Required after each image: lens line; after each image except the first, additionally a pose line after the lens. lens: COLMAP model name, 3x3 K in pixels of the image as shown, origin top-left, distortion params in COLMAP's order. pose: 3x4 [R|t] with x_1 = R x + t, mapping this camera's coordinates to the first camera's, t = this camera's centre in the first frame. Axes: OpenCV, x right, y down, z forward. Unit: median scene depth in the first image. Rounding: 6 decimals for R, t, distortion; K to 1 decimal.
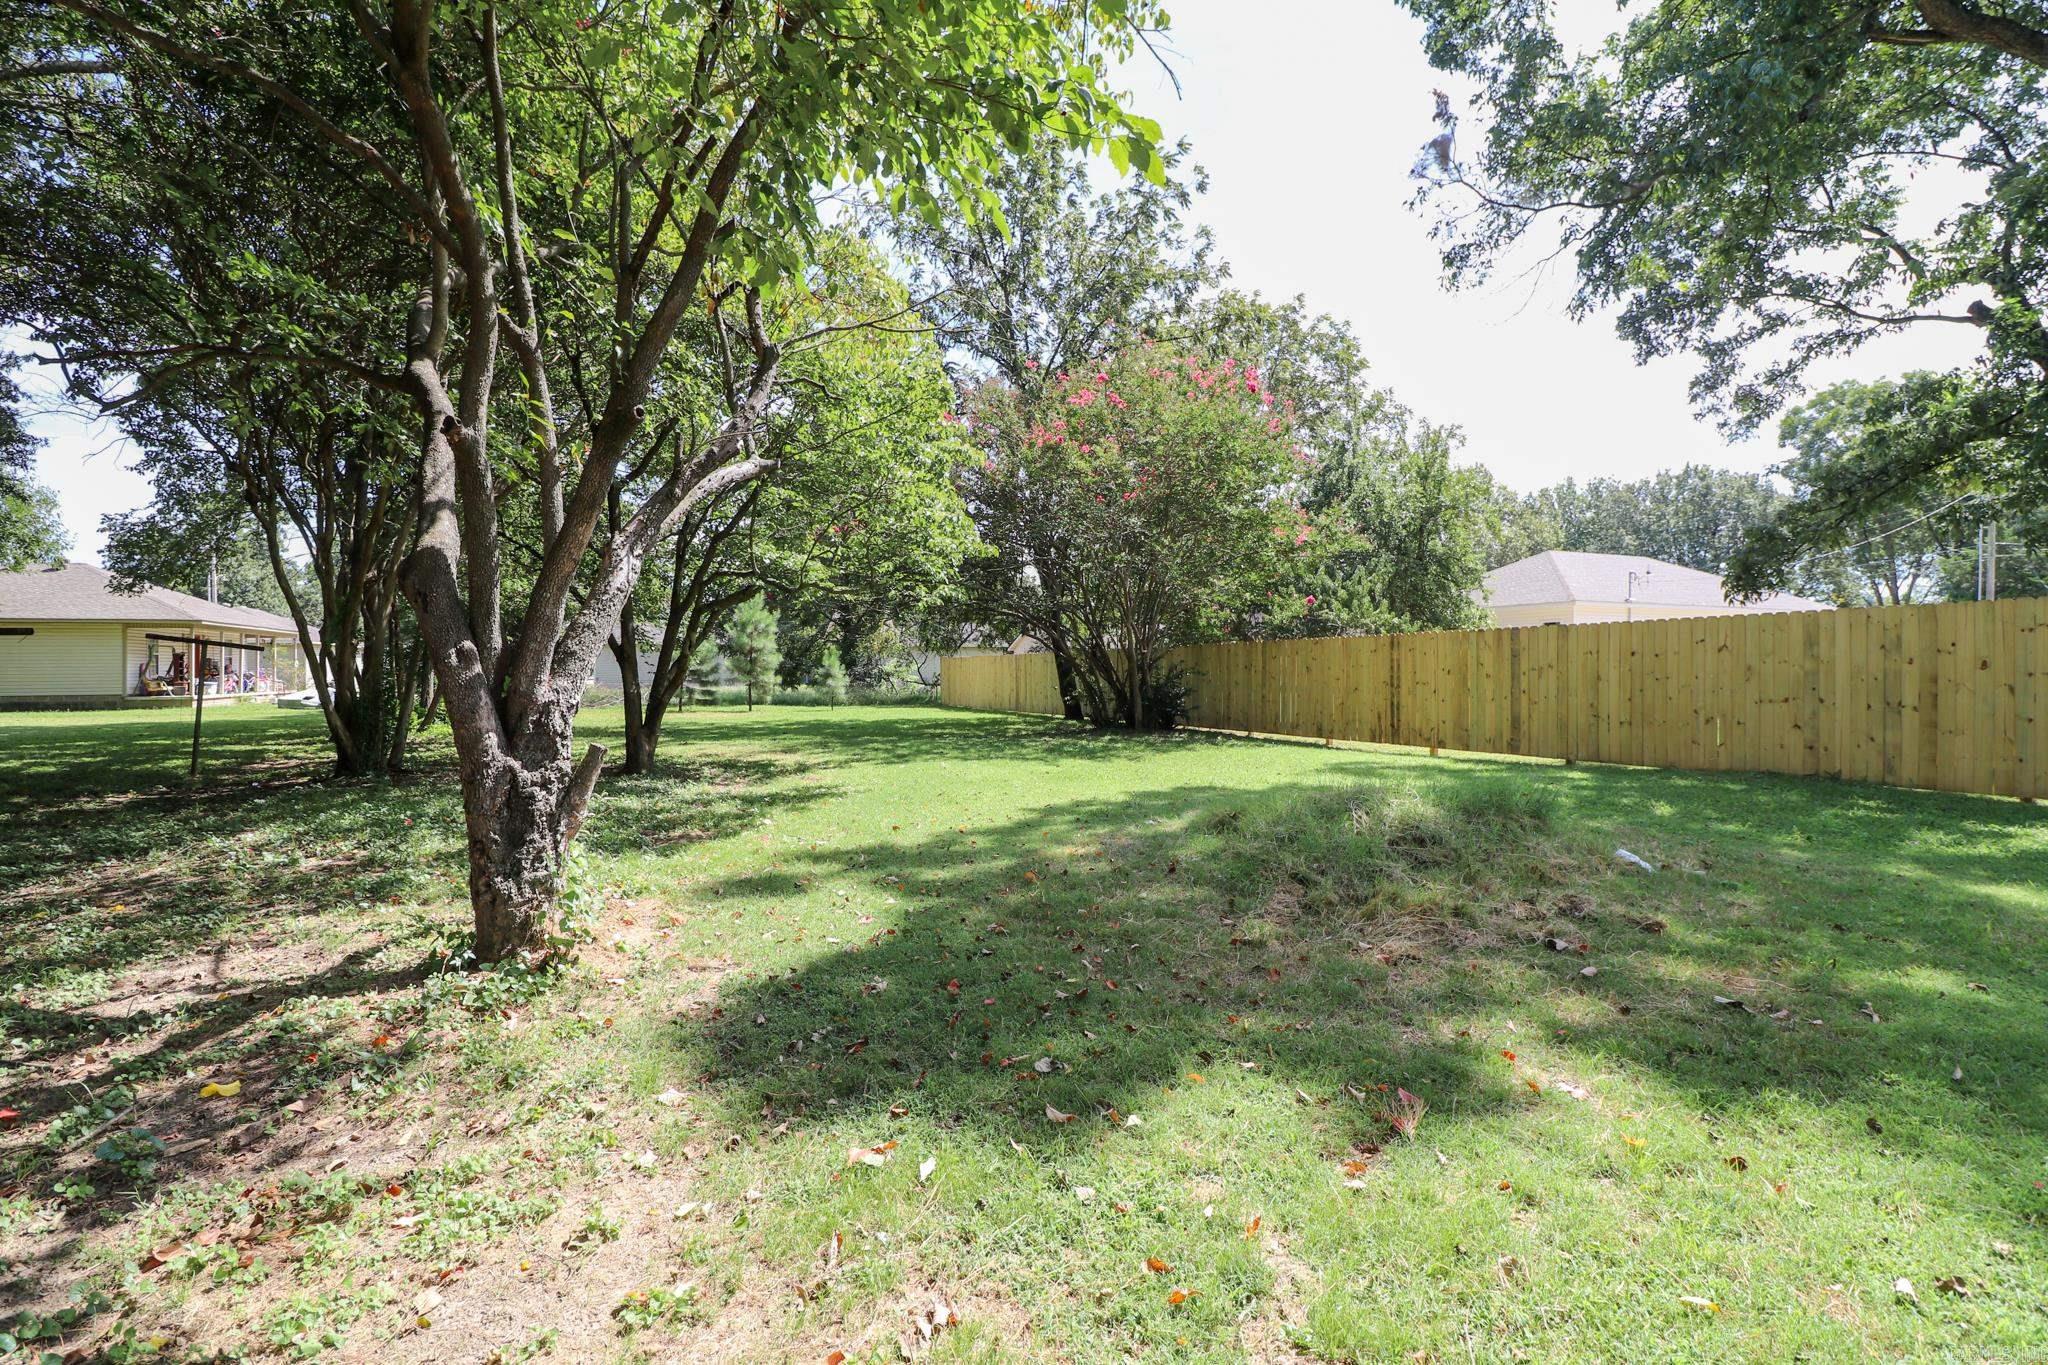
lens RADIAL K [[942.7, 0, 1015.6], [0, 942.7, 668.4], [0, 0, 1]] dist [-0.000955, -0.012255]
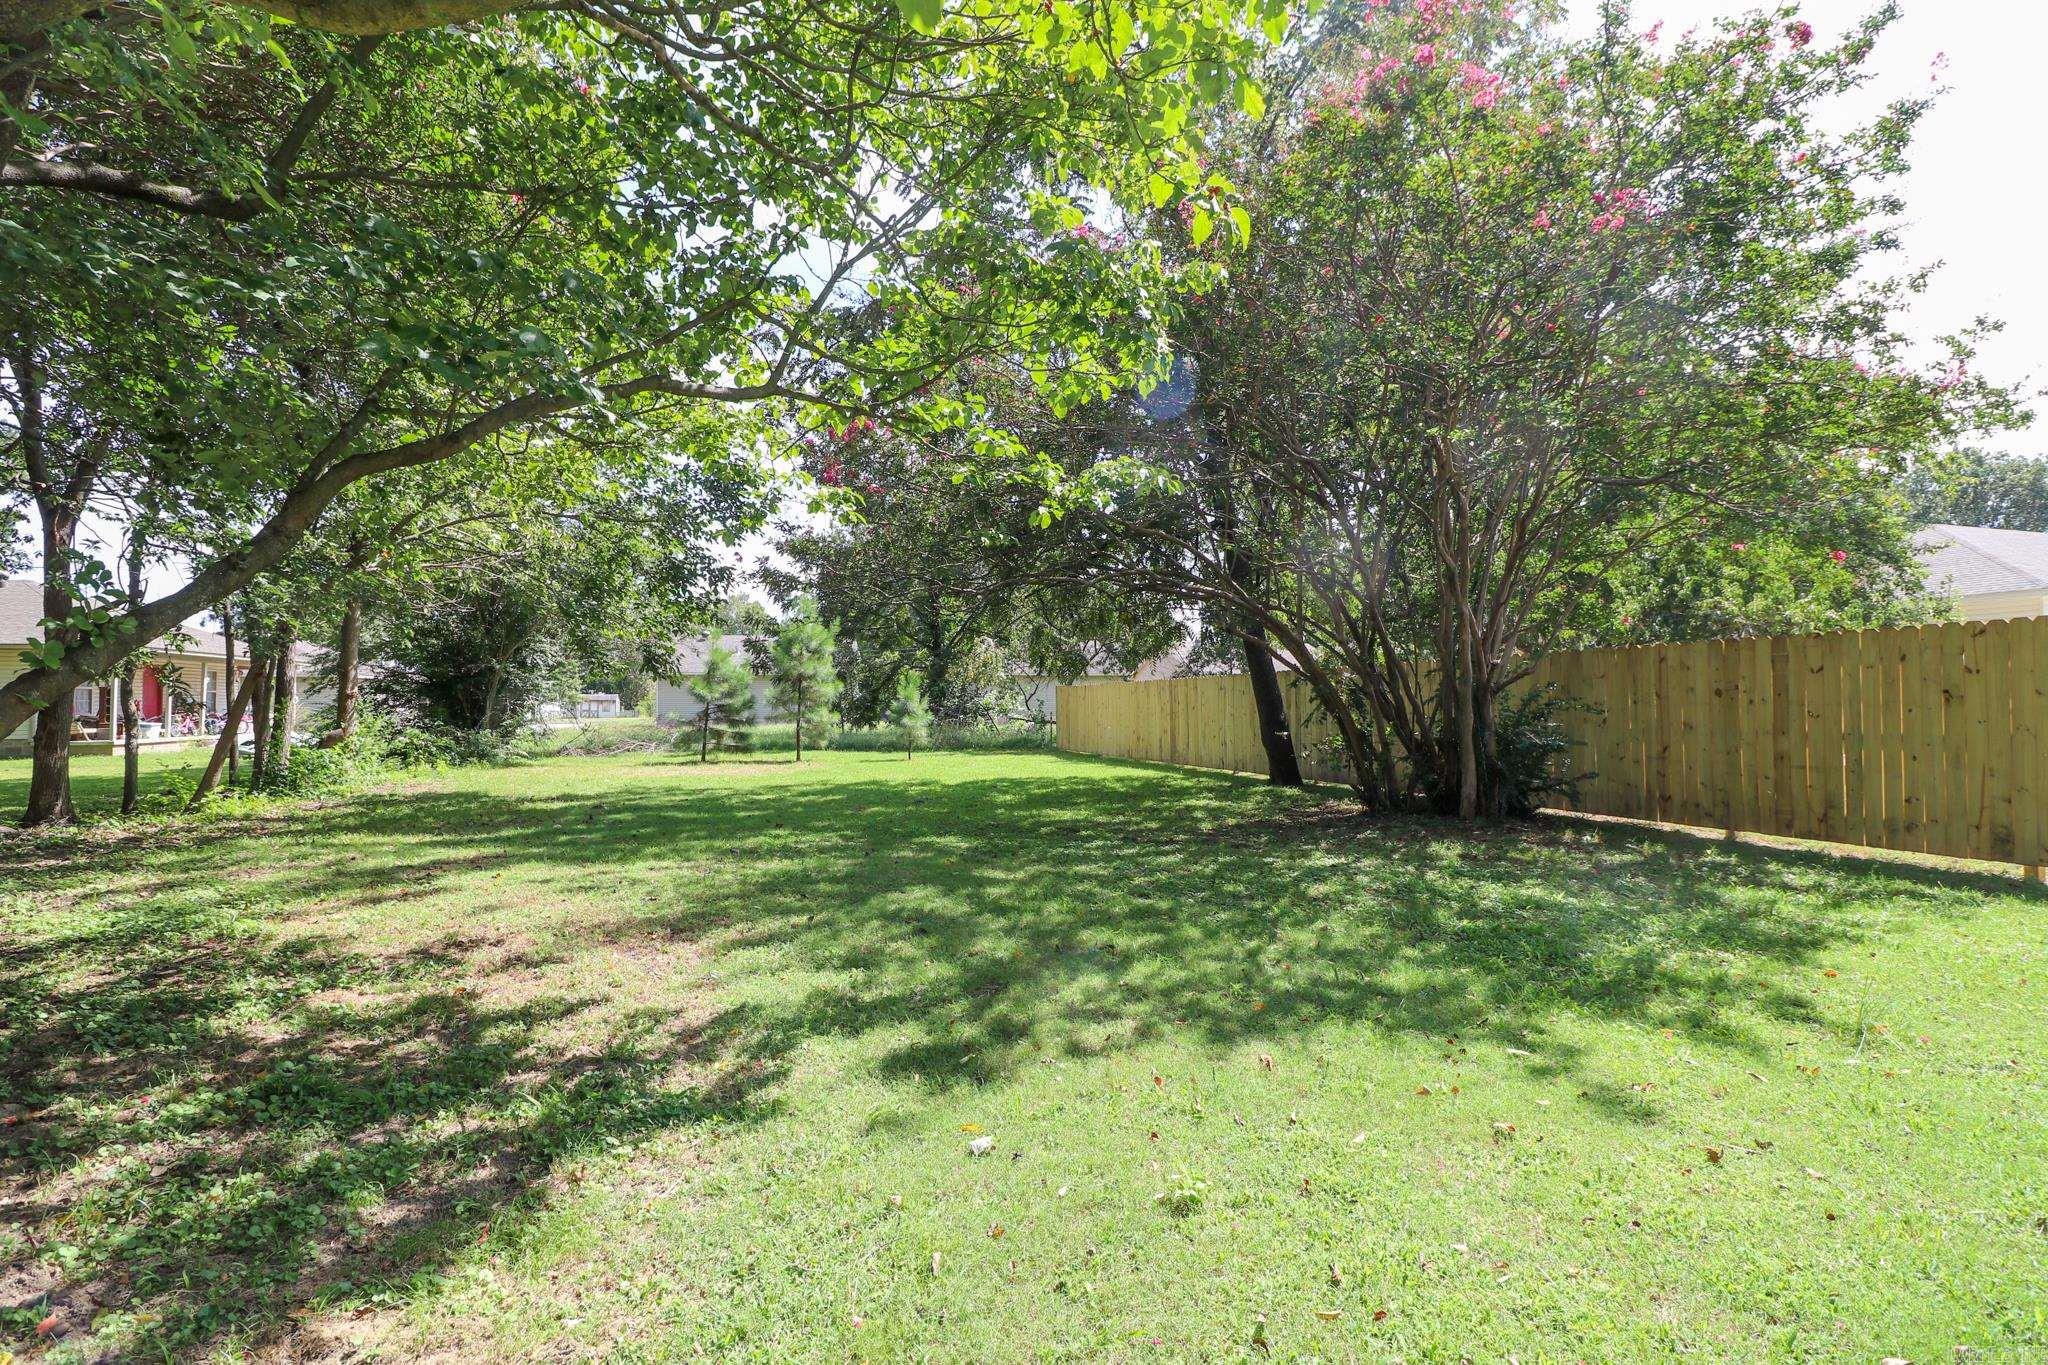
lens RADIAL K [[942.7, 0, 1015.6], [0, 942.7, 668.4], [0, 0, 1]] dist [-0.000955, -0.012255]
pose [[0.993940, -0.009801, -0.109485, -0.032112], [0.005983, 0.999364, -0.035147, 0.000526], [0.109760, 0.034279, 0.993367, 0.283721]]
